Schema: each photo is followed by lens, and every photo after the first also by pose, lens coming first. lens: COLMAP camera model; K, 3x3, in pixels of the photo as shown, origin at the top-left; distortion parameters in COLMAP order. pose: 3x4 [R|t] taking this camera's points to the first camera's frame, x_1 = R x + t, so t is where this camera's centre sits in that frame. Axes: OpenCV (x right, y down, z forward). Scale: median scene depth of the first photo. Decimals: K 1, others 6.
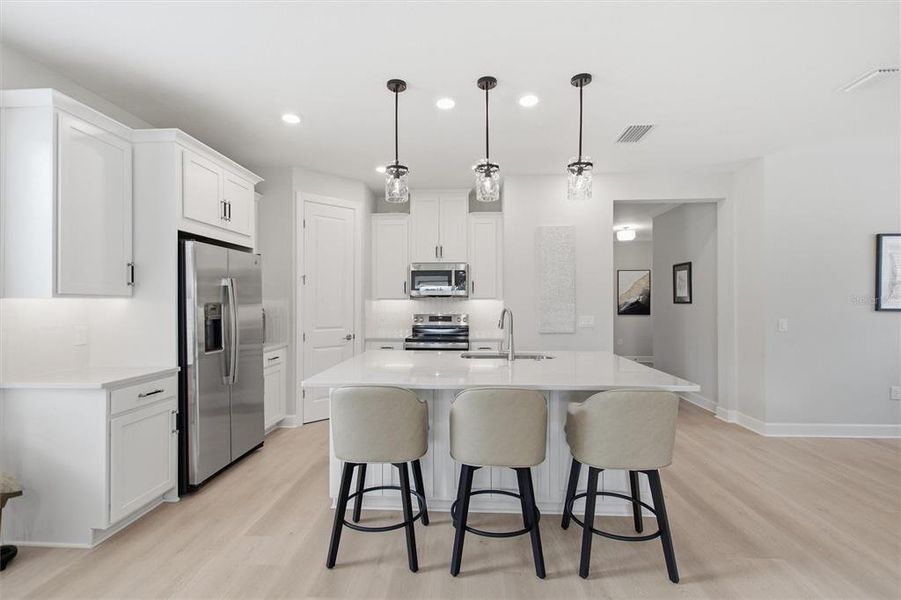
lens RADIAL K [[406.0, 0, 451.6], [0, 406.0, 299.6], [0, 0, 1]] dist [0.000992, 0.001360]
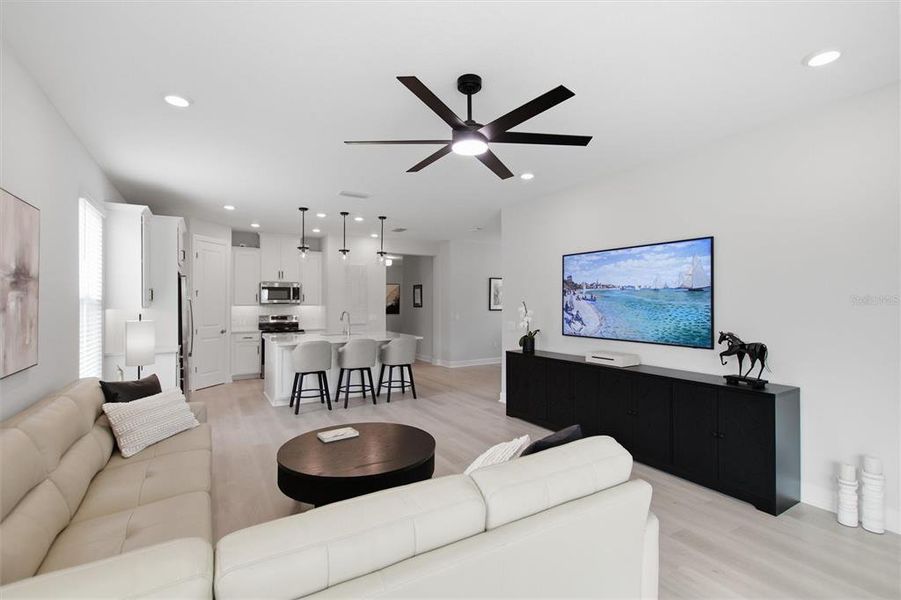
lens RADIAL K [[406.0, 0, 450.9], [0, 406.0, 300.6], [0, 0, 1]] dist [0.000992, 0.001360]
pose [[0.825449, 0.002427, 0.564472, -0.435168], [-0.004086, 0.999990, 0.001676, -0.028737], [-0.564462, -0.003690, 0.825451, -0.758579]]
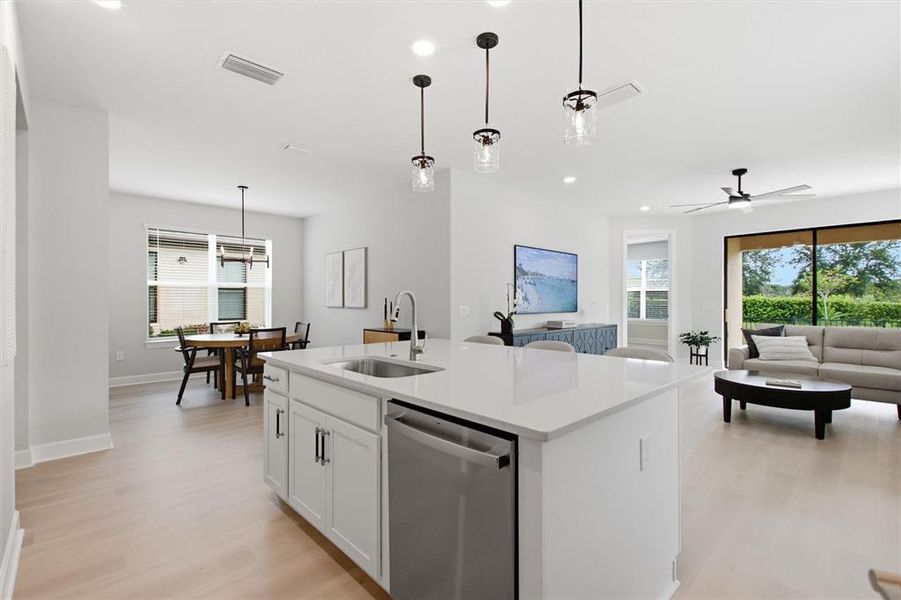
lens RADIAL K [[406.0, 0, 446.4], [0, 406.0, 299.7], [0, 0, 1]] dist [0.000992, 0.001360]
pose [[-0.717808, -0.000116, 0.696241, -0.293970], [-0.005504, 0.999970, -0.005508, 0.028383], [-0.696220, -0.007786, -0.717787, 1.029803]]
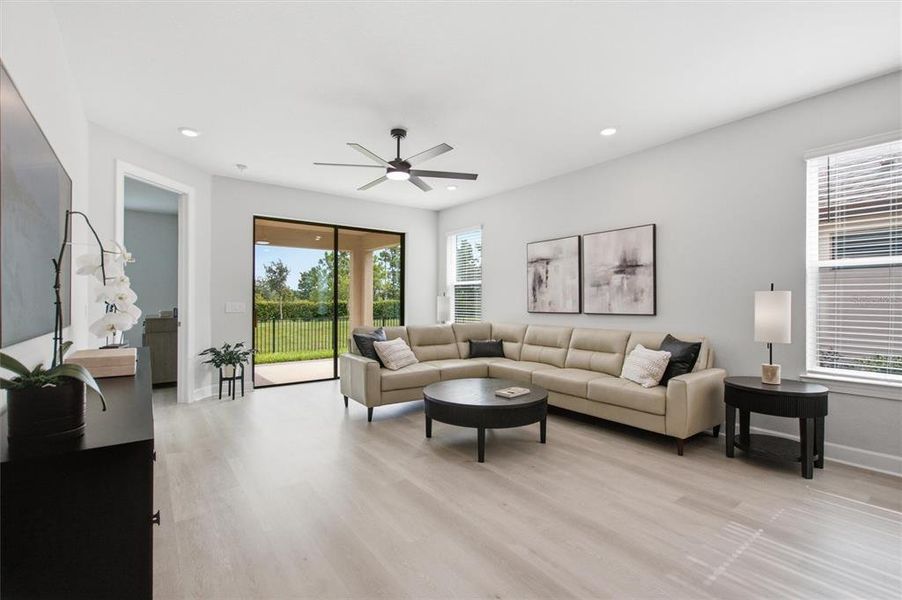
lens RADIAL K [[406.5, 0, 446.8], [0, 406.5, 299.2], [0, 0, 1]] dist [0.000992, 0.001360]
pose [[-0.771787, -0.005518, -0.635858, 0.366210], [0.004122, 0.999898, -0.013679, 0.033834], [0.635868, -0.013178, -0.771685, 0.418470]]
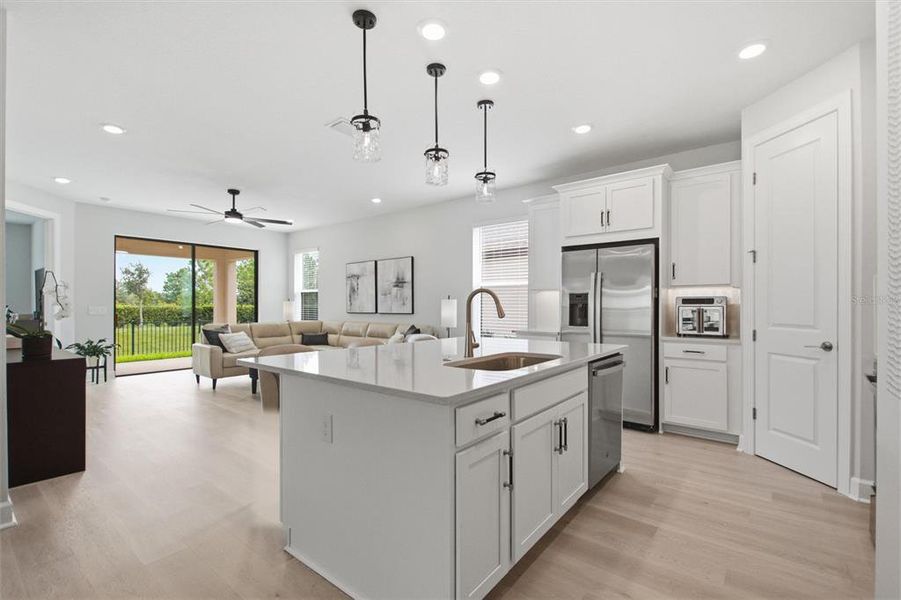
lens RADIAL K [[406.0, 0, 450.3], [0, 406.0, 304.5], [0, 0, 1]] dist [0.000992, 0.001360]
pose [[-0.579759, -0.002043, -0.814785, 0.540686], [0.007528, 0.999941, -0.007864, 0.038890], [0.814753, -0.010692, -0.579710, 0.974097]]
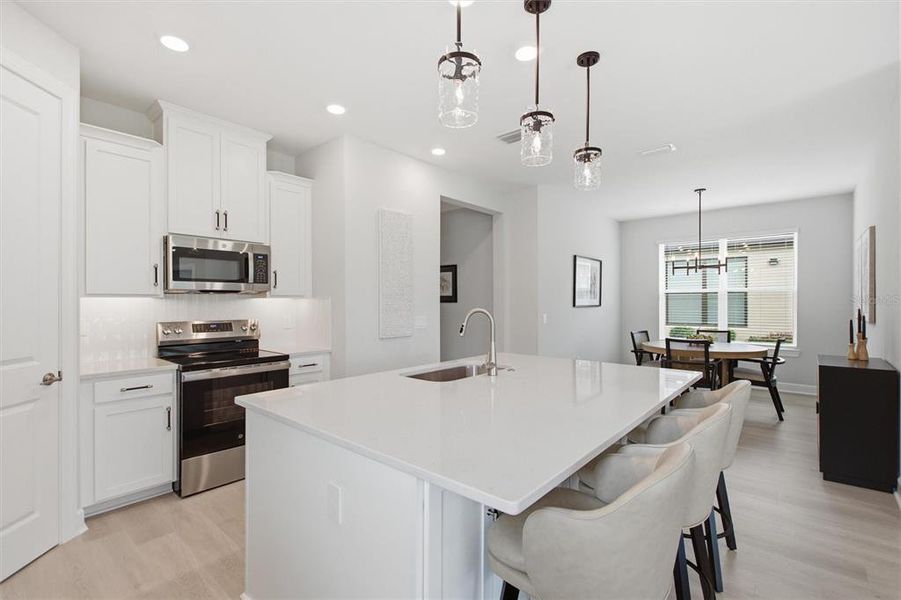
lens RADIAL K [[406.0, 0, 449.4], [0, 406.0, 304.6], [0, 0, 1]] dist [0.000992, 0.001360]
pose [[0.625679, -0.006257, 0.780055, -0.352284], [-0.002028, 0.999951, 0.009648, 0.004989], [-0.780078, -0.007619, 0.625636, 0.398645]]
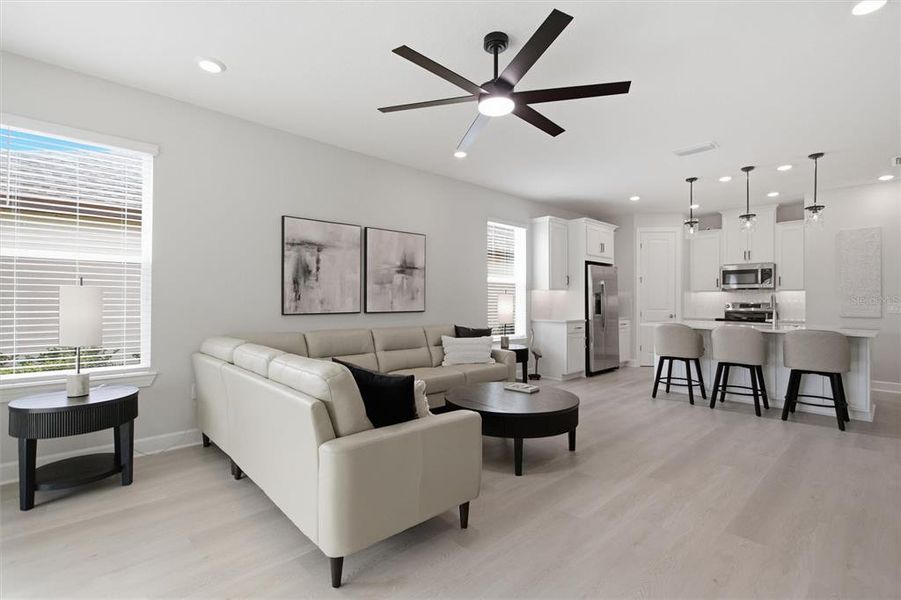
lens RADIAL K [[410.3, 0, 461.6], [0, 410.3, 292.8], [0, 0, 1]] dist [0.030735, -0.001172]
pose [[0.729294, -0.001344, -0.684199, 0.257559], [-0.001807, 0.999991, -0.003890, 0.014082], [0.684198, 0.004074, 0.729285, -0.736753]]
